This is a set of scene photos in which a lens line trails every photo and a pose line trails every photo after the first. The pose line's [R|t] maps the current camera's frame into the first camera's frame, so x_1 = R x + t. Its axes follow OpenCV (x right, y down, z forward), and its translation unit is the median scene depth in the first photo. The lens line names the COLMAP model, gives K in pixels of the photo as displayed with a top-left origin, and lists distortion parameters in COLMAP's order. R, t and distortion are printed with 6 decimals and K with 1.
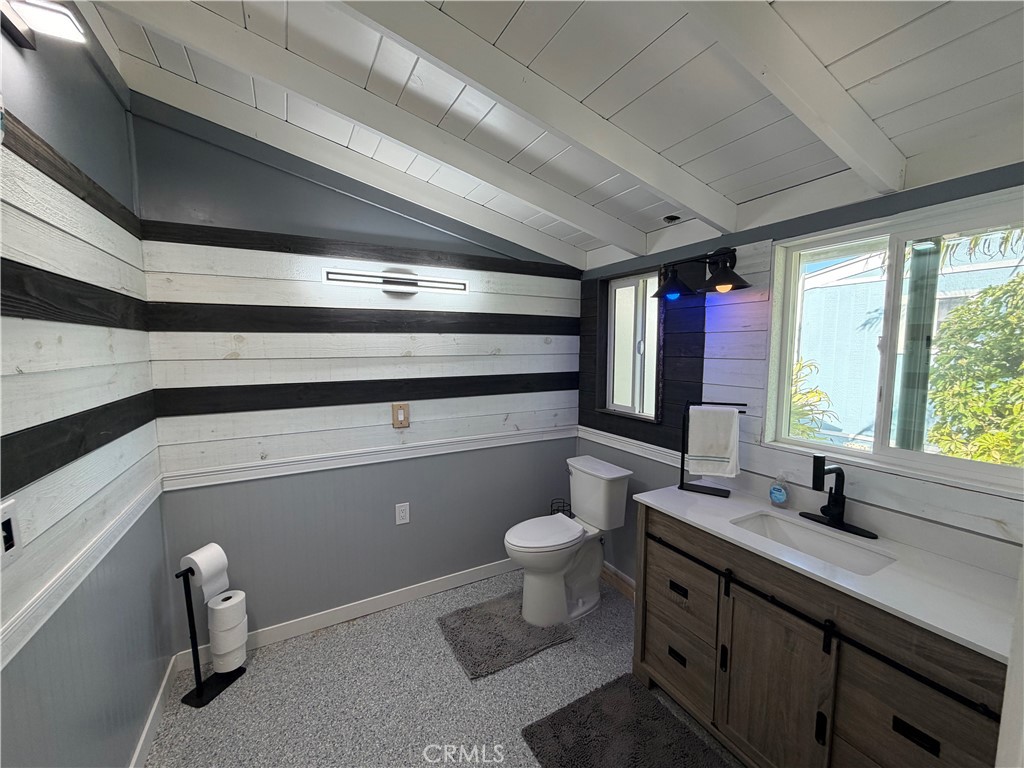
lens RADIAL K [[405.4, 0, 512.9], [0, 405.4, 386.4], [0, 0, 1]] dist [-0.000025, 0.000151]
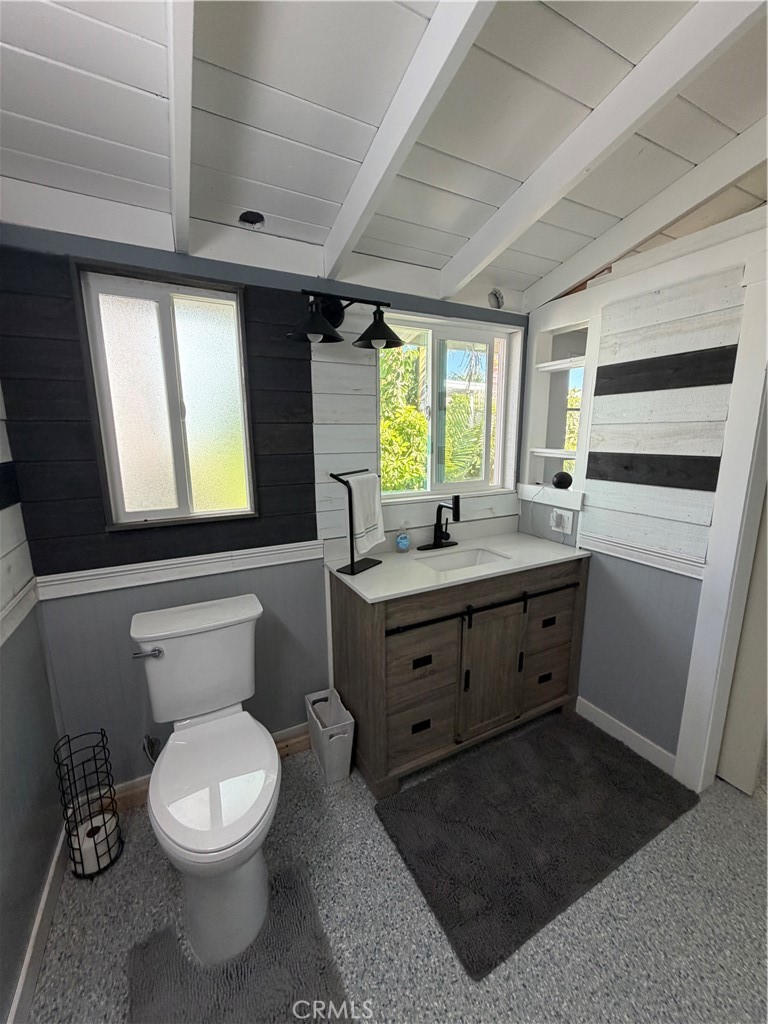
lens RADIAL K [[405.4, 0, 384.4], [0, 405.4, 509.7], [0, 0, 1]] dist [-0.000025, 0.000151]
pose [[0.025651, -0.190475, 0.981357, -0.382629], [0.102167, 0.977039, 0.186967, -0.036604], [-0.994436, 0.095467, 0.044523, 0.815346]]
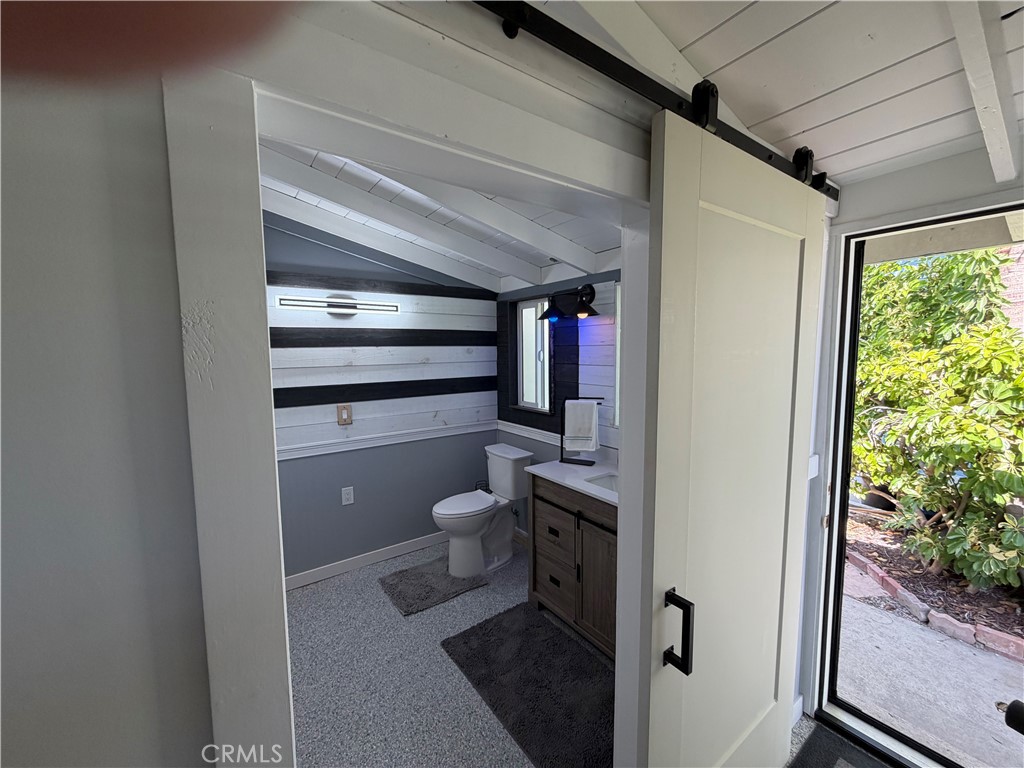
lens RADIAL K [[405.4, 0, 513.4], [0, 405.4, 384.5], [0, 0, 1]] dist [-0.000025, 0.000151]
pose [[0.992855, -0.020743, 0.117507, 0.095409], [0.021826, 0.999730, -0.007937, 0.001671], [-0.117311, 0.010445, 0.993040, -0.301283]]
